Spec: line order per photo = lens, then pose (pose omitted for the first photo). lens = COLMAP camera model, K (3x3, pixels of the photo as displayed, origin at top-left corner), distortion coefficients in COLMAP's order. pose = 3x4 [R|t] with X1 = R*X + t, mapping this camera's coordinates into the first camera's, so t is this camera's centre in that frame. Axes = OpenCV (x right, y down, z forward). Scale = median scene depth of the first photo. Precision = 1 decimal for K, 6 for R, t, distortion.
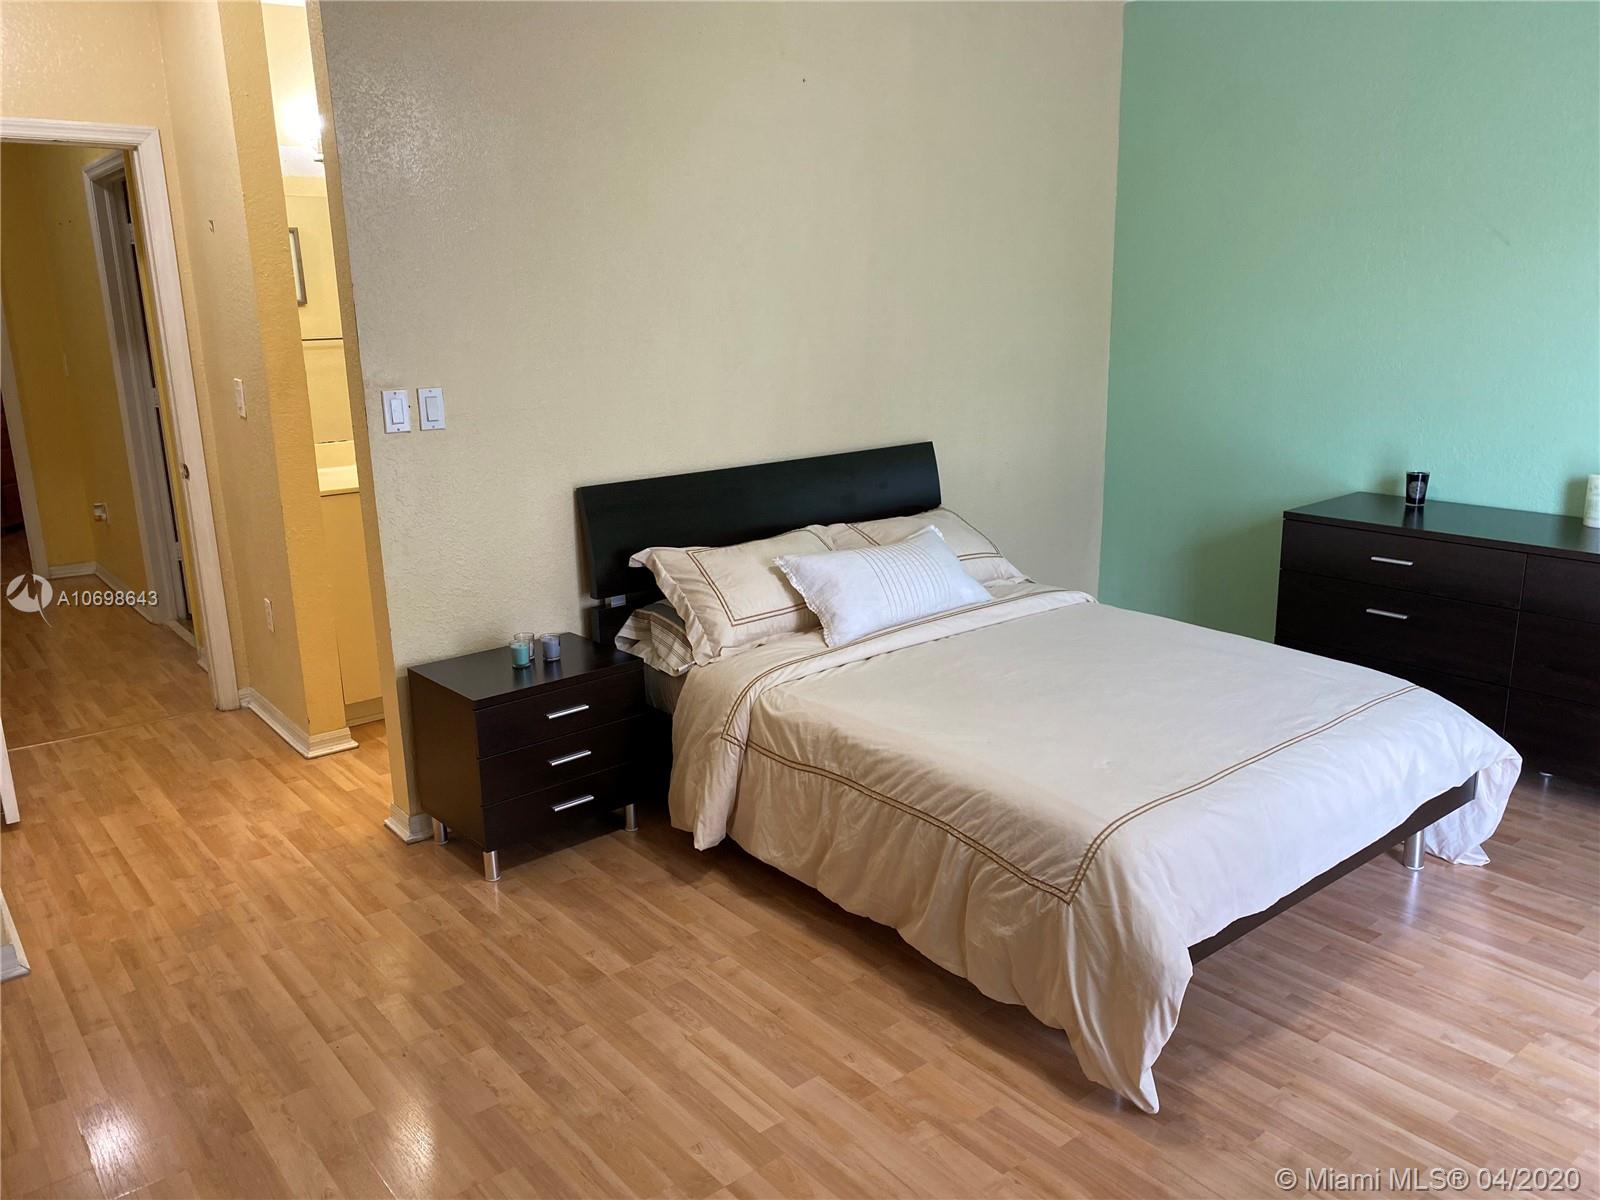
lens RADIAL K [[1230.4, 0, 788.2], [0, 1230.4, 601.7], [0, 0, 1]] dist [0.040157, -0.042739]
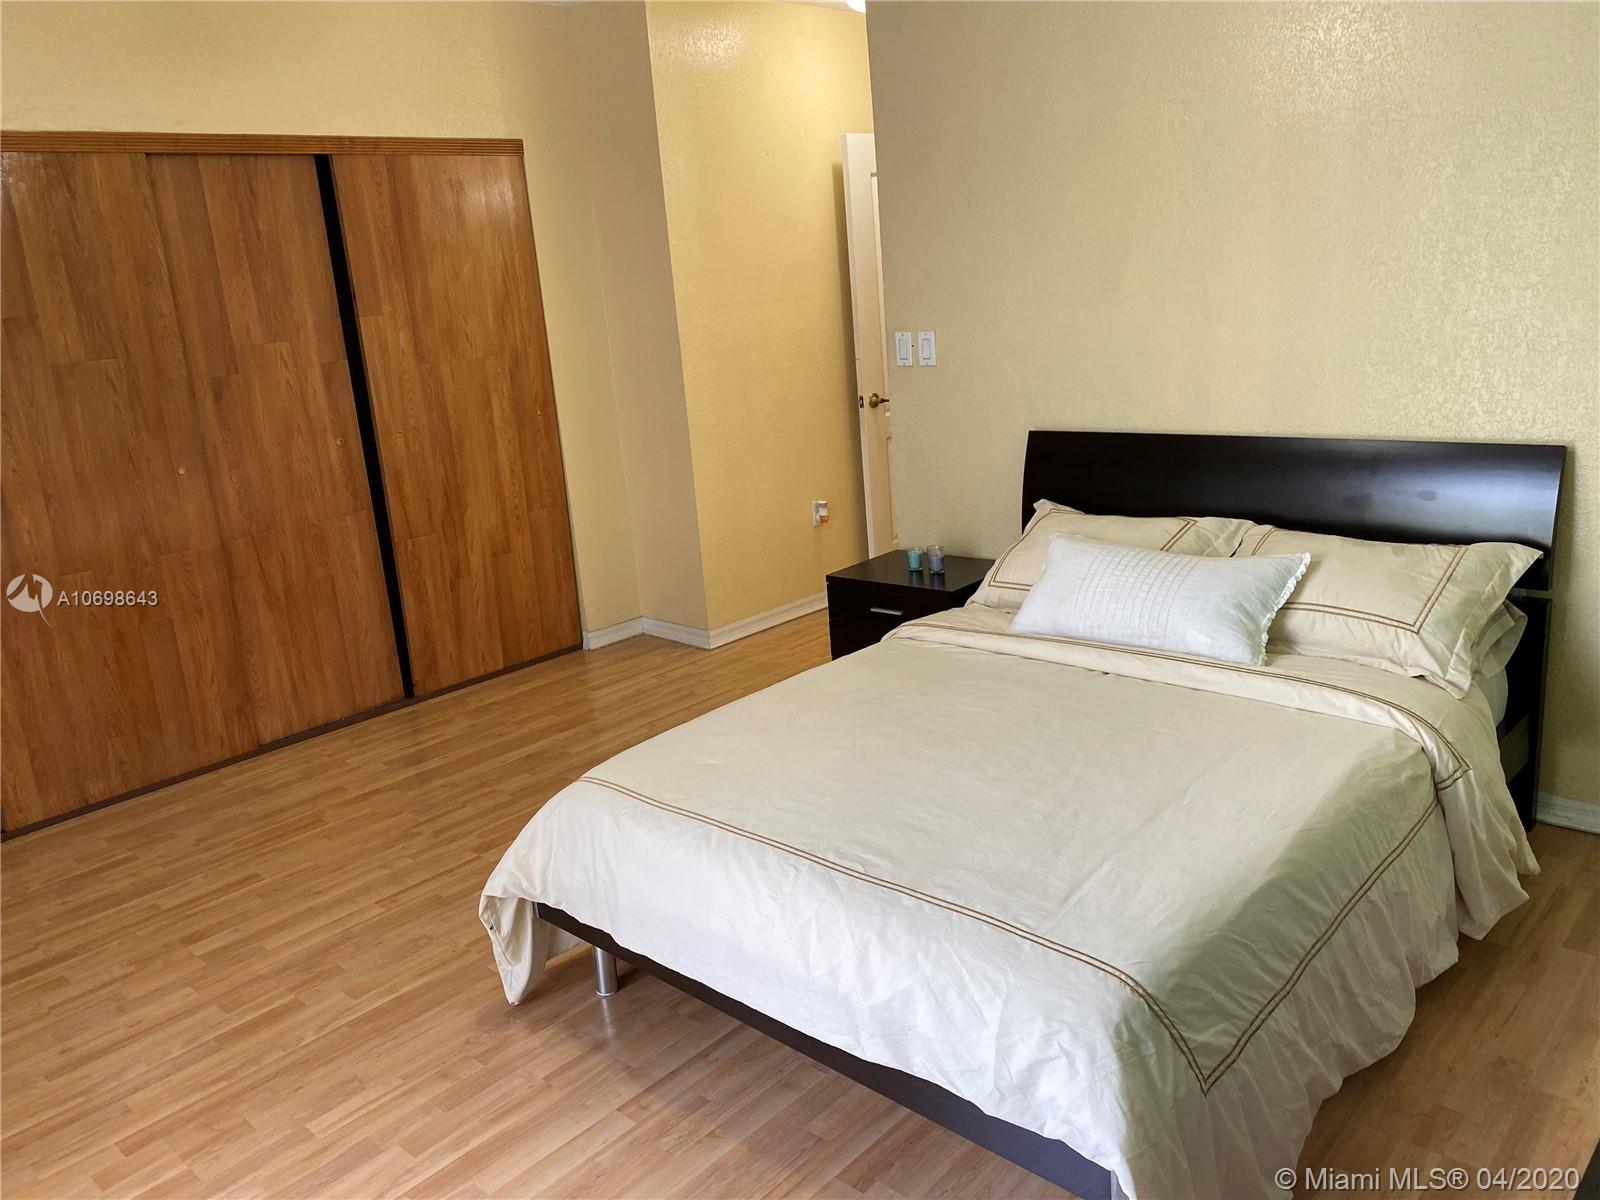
lens RADIAL K [[1230.4, 0, 773.4], [0, 1230.4, 542.2], [0, 0, 1]] dist [0.040157, -0.042739]
pose [[0.127309, 0.229691, -0.964901, 1.054104], [-0.162650, 0.964482, 0.208131, -0.229195], [0.978436, 0.130444, 0.160146, 0.771582]]
